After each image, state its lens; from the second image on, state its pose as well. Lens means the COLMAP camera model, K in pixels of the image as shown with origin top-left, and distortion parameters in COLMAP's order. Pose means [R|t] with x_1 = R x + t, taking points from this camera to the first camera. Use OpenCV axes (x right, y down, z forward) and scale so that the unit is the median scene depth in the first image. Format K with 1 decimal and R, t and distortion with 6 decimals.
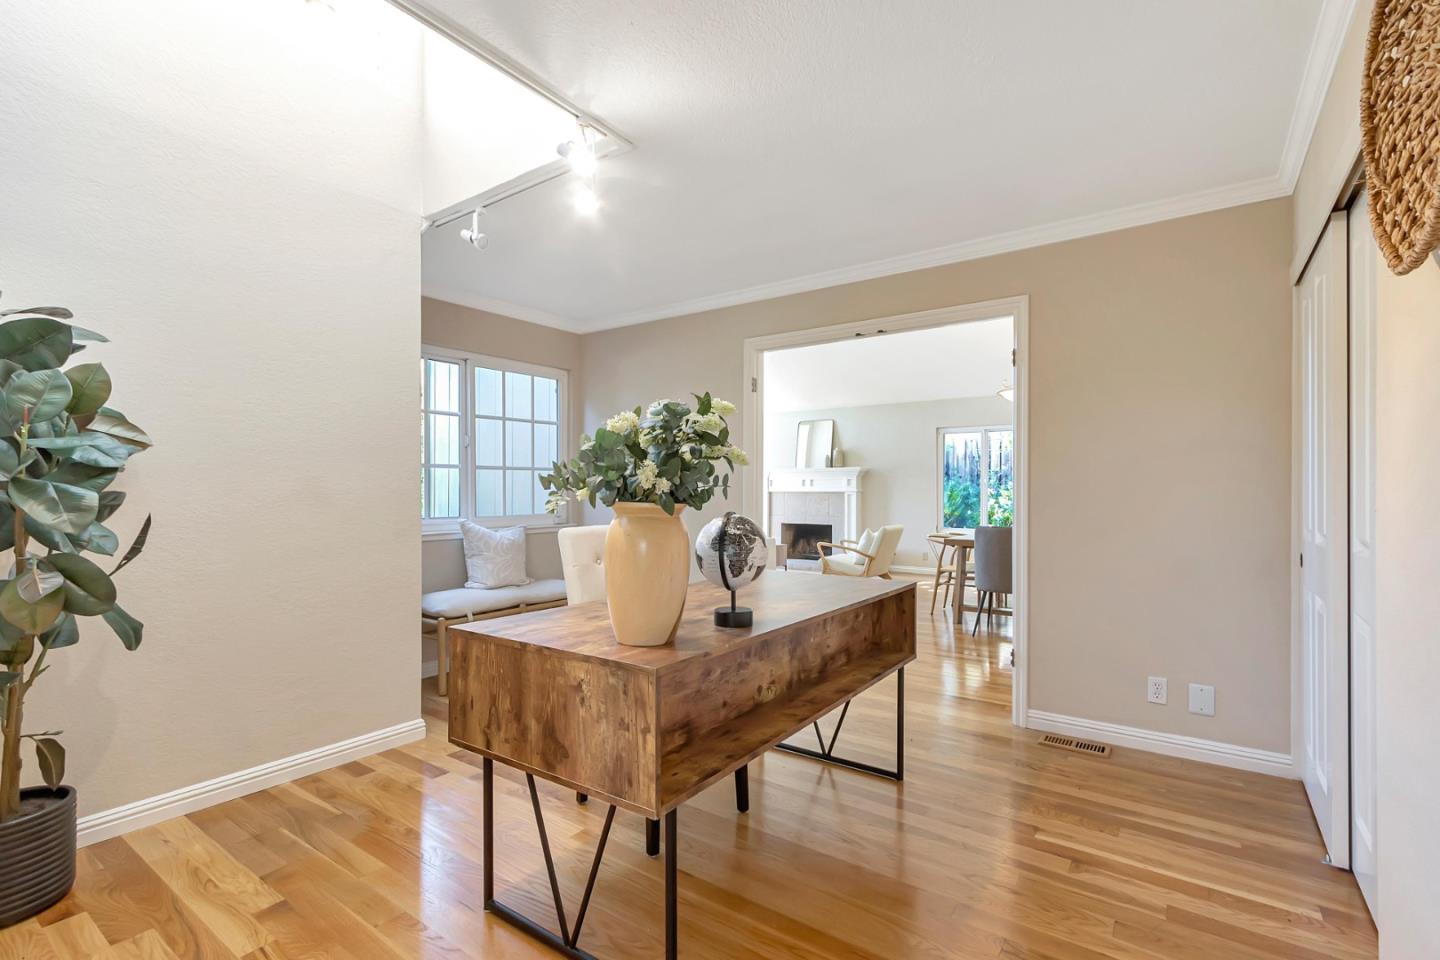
lens RADIAL K [[654.9, 0, 717.8], [0, 654.9, 485.1], [0, 0, 1]] dist [0.007310, -0.000452]
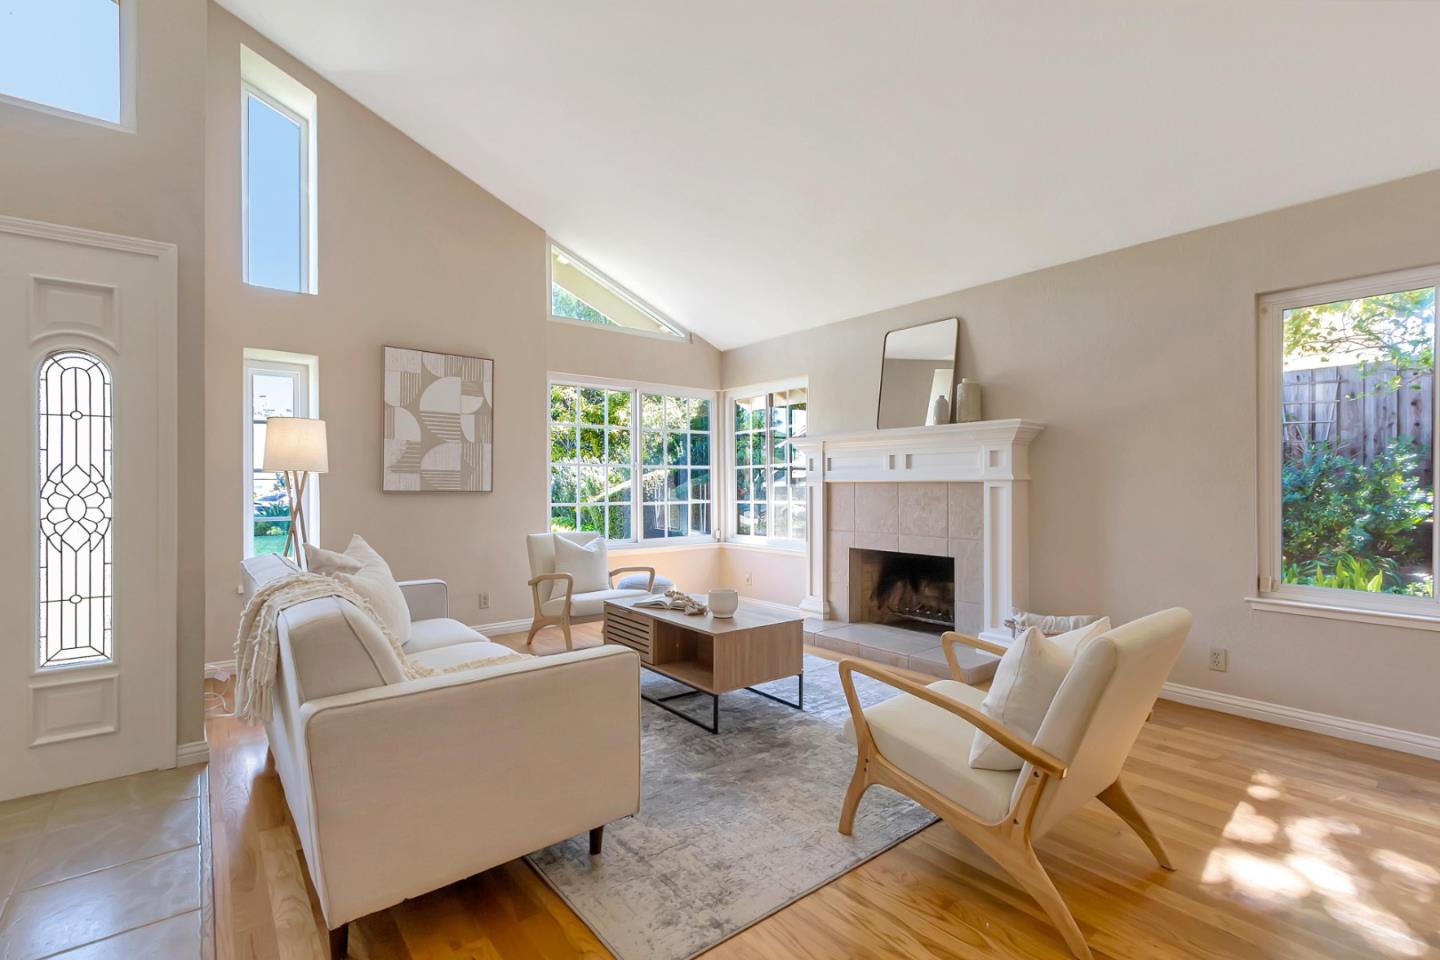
lens RADIAL K [[654.9, 0, 730.9], [0, 654.9, 482.6], [0, 0, 1]] dist [0.007310, -0.000452]
pose [[0.971171, -0.004938, -0.238333, 0.134700], [0.005729, 0.999980, 0.002629, 0.009021], [0.238315, -0.003919, 0.971180, 0.550525]]
